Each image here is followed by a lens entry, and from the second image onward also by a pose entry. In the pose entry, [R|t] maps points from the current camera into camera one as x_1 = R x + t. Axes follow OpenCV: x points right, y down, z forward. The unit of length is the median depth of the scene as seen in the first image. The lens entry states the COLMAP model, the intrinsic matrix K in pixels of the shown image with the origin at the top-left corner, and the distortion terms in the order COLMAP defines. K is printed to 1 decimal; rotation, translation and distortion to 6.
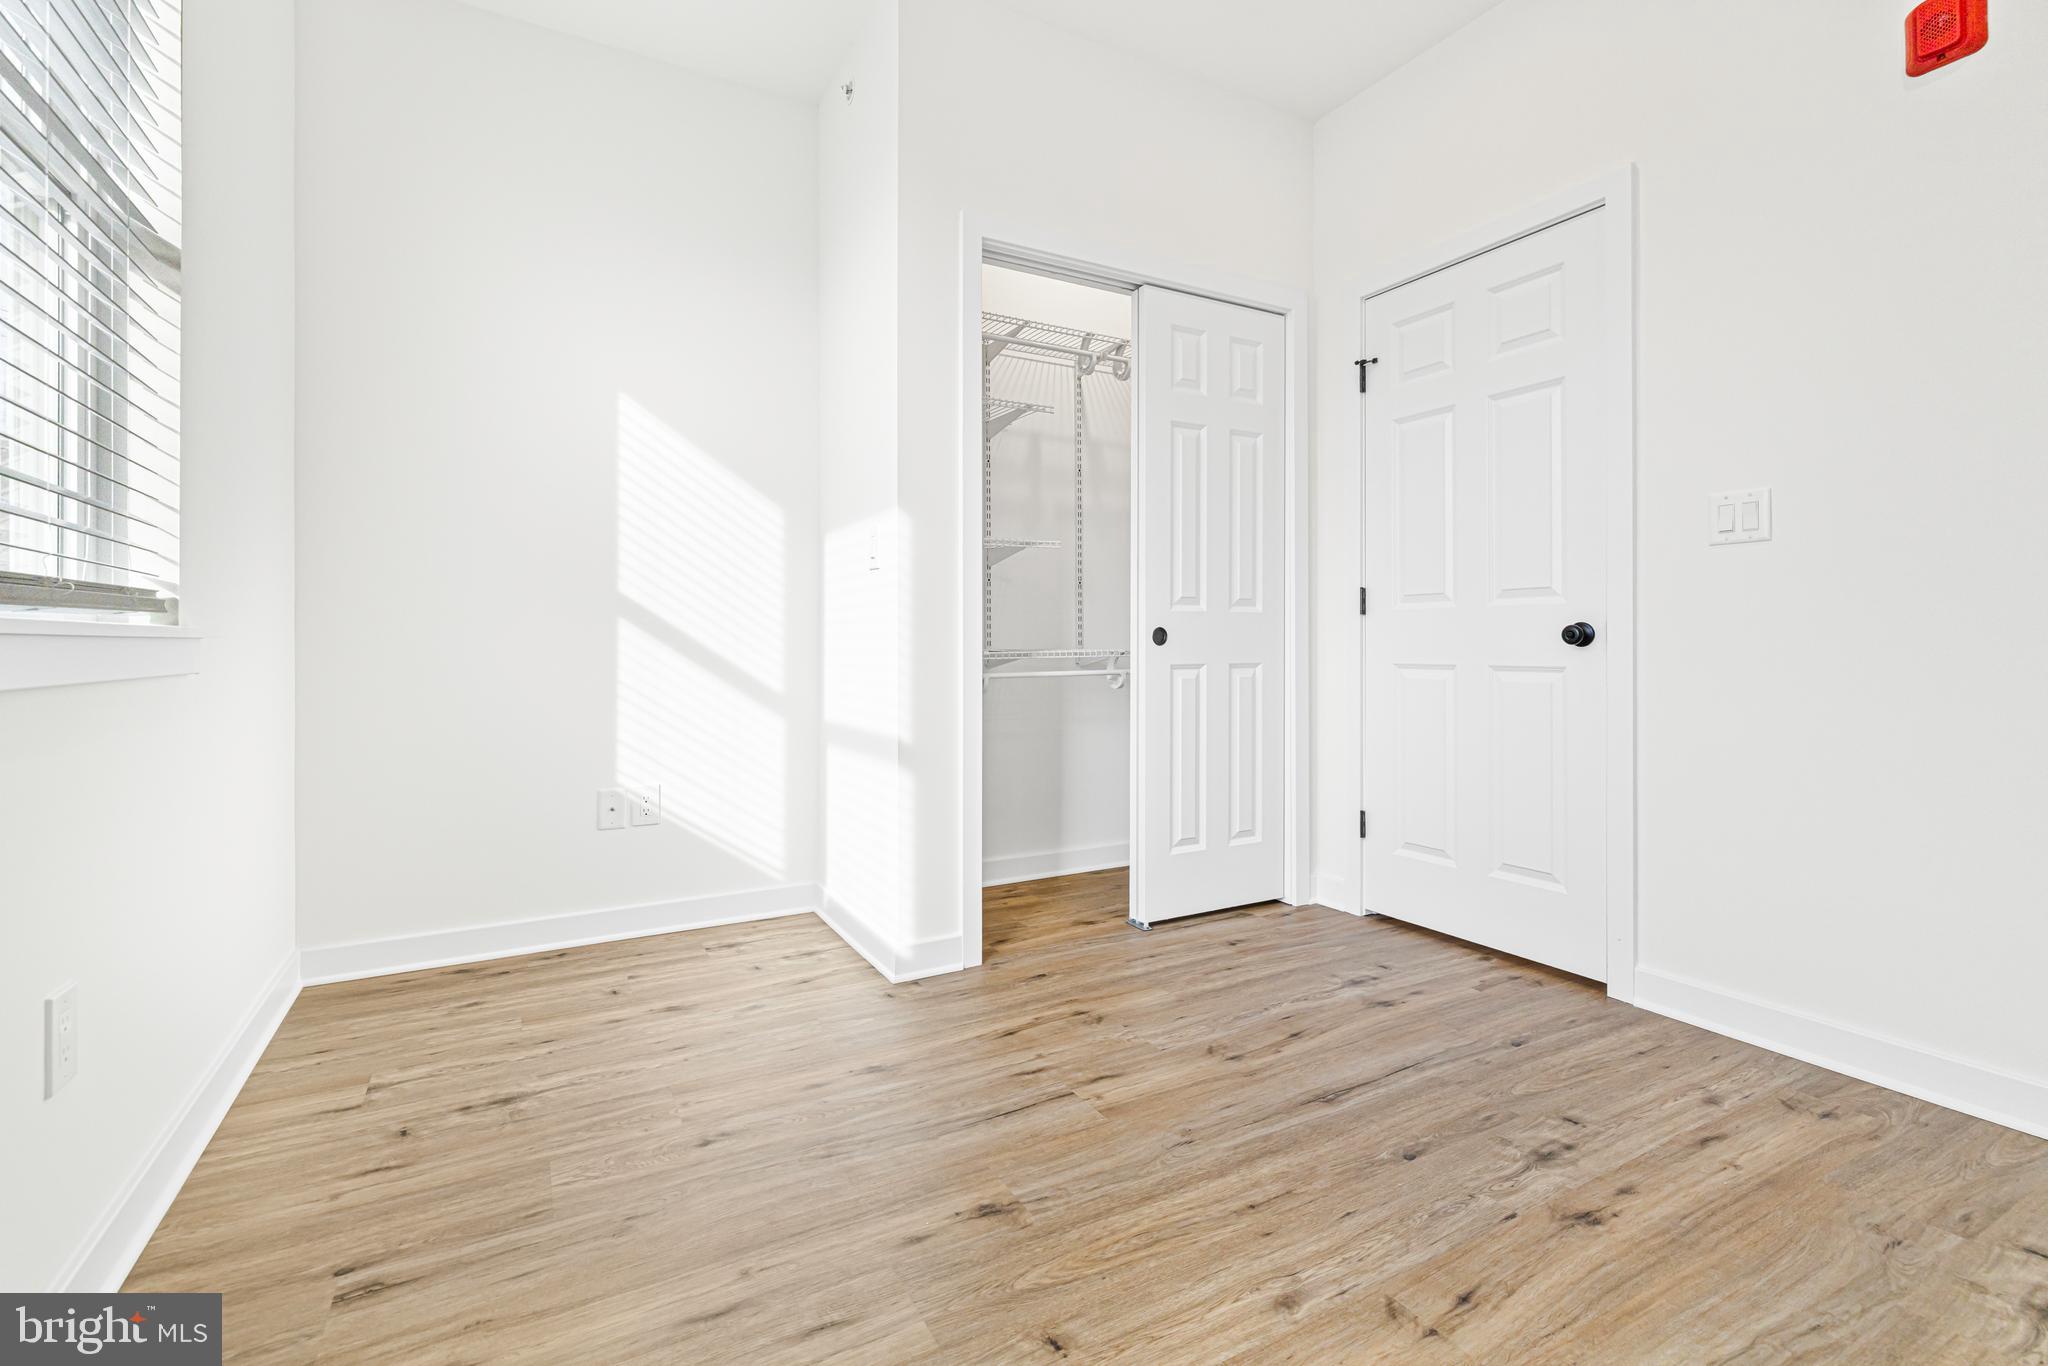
lens RADIAL K [[899.7, 0, 1019.1], [0, 899.7, 645.1], [0, 0, 1]] dist [-0.000082, 0.000940]
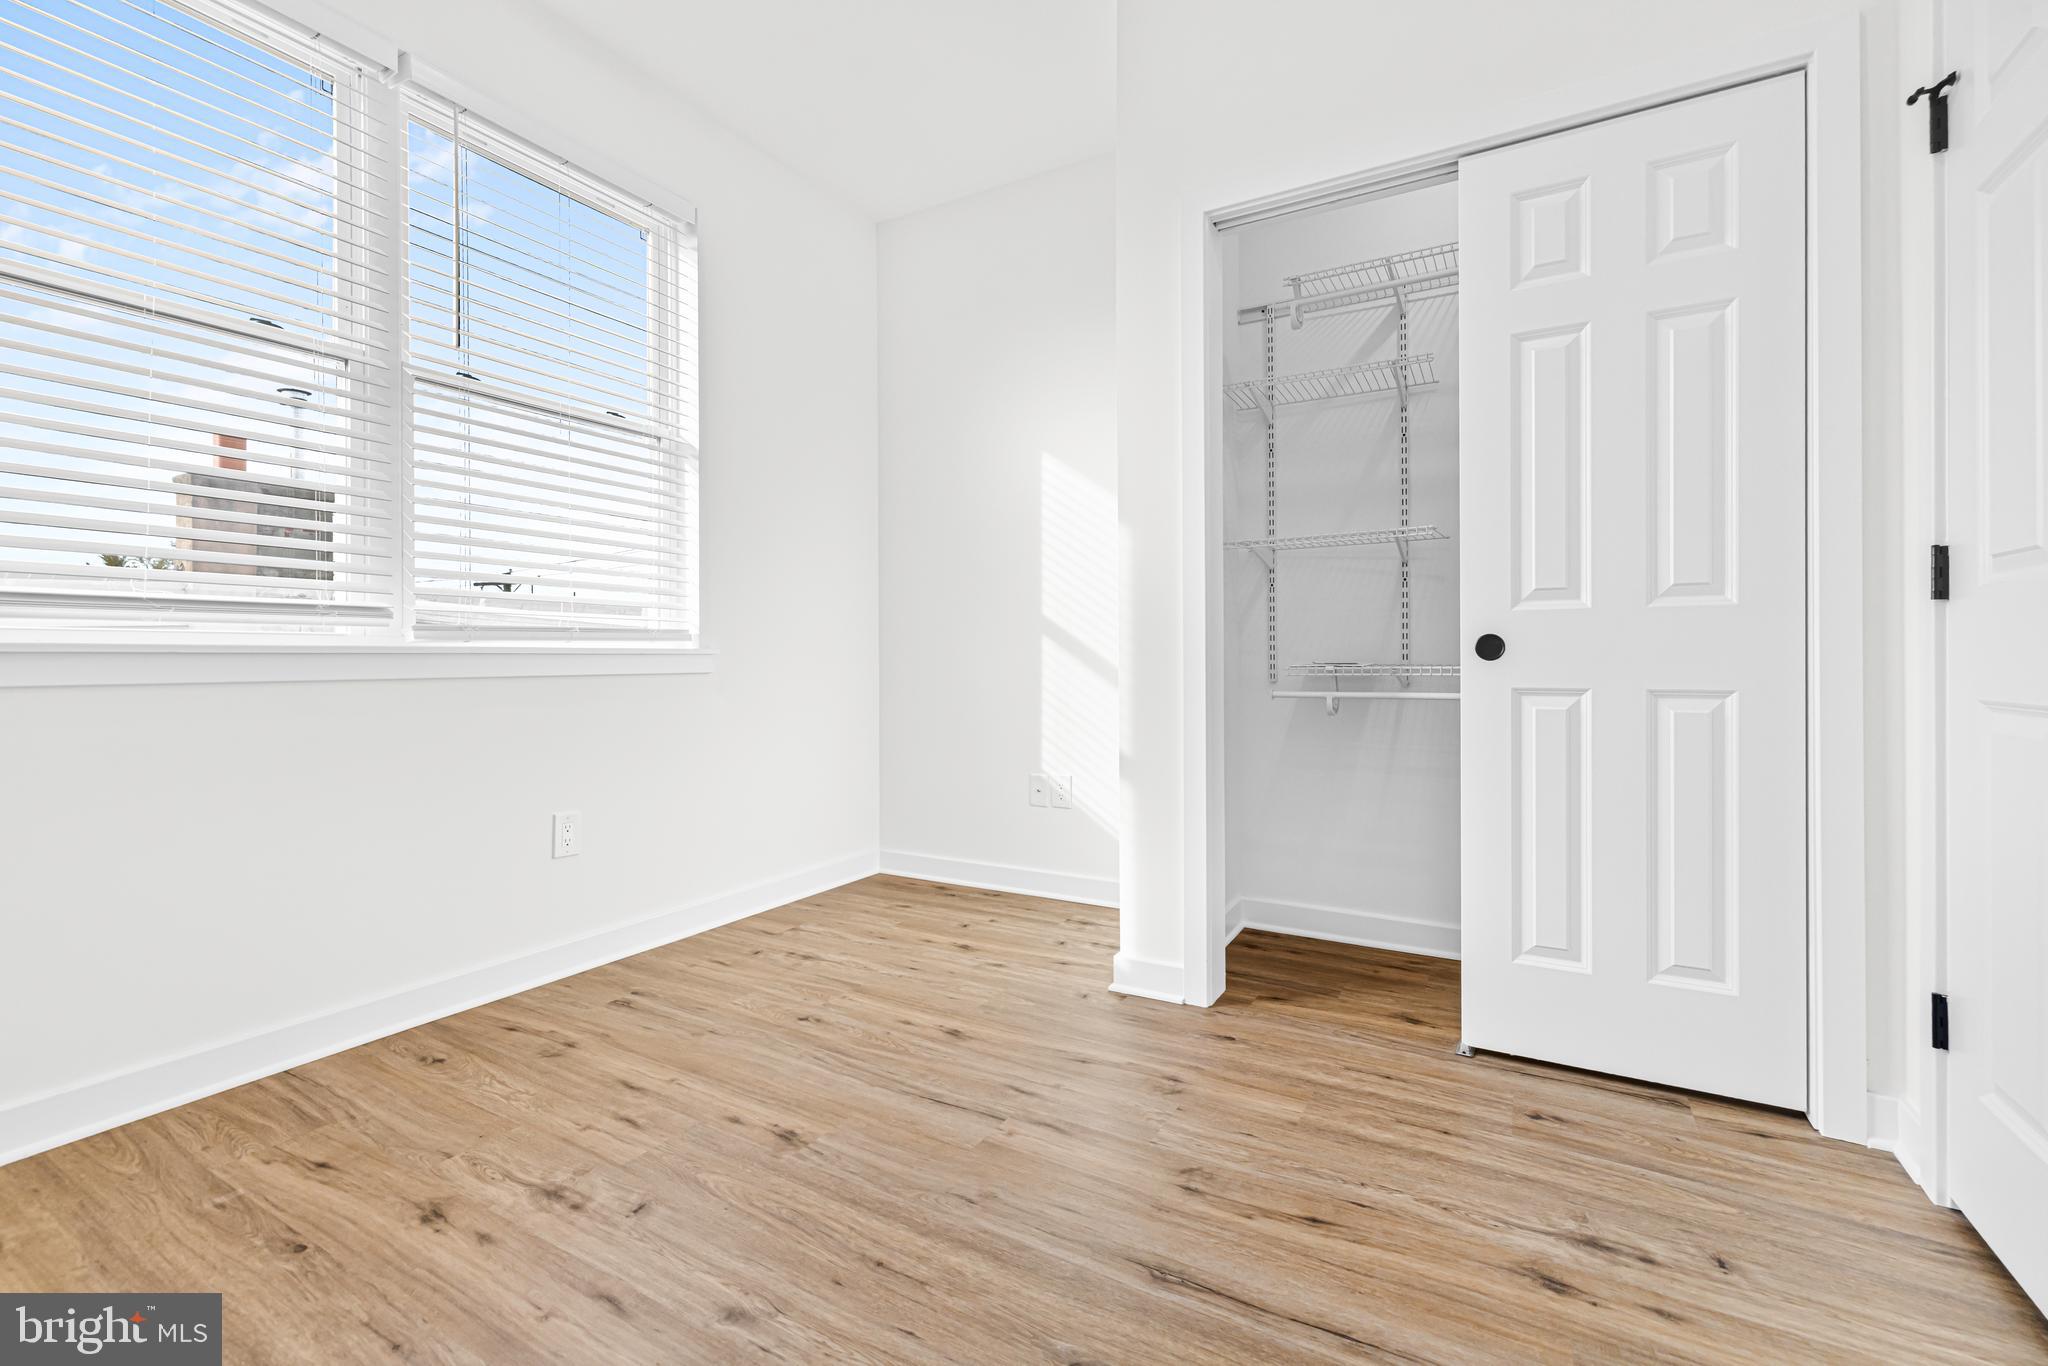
lens RADIAL K [[895.8, 0, 1028.2], [0, 895.8, 660.5], [0, 0, 1]] dist [0.001819, 0.000907]
pose [[0.519450, 0.003248, -0.854495, 0.642778], [0.000501, 0.999991, 0.004105, -0.002871], [0.854501, -0.002561, 0.519444, 0.369678]]
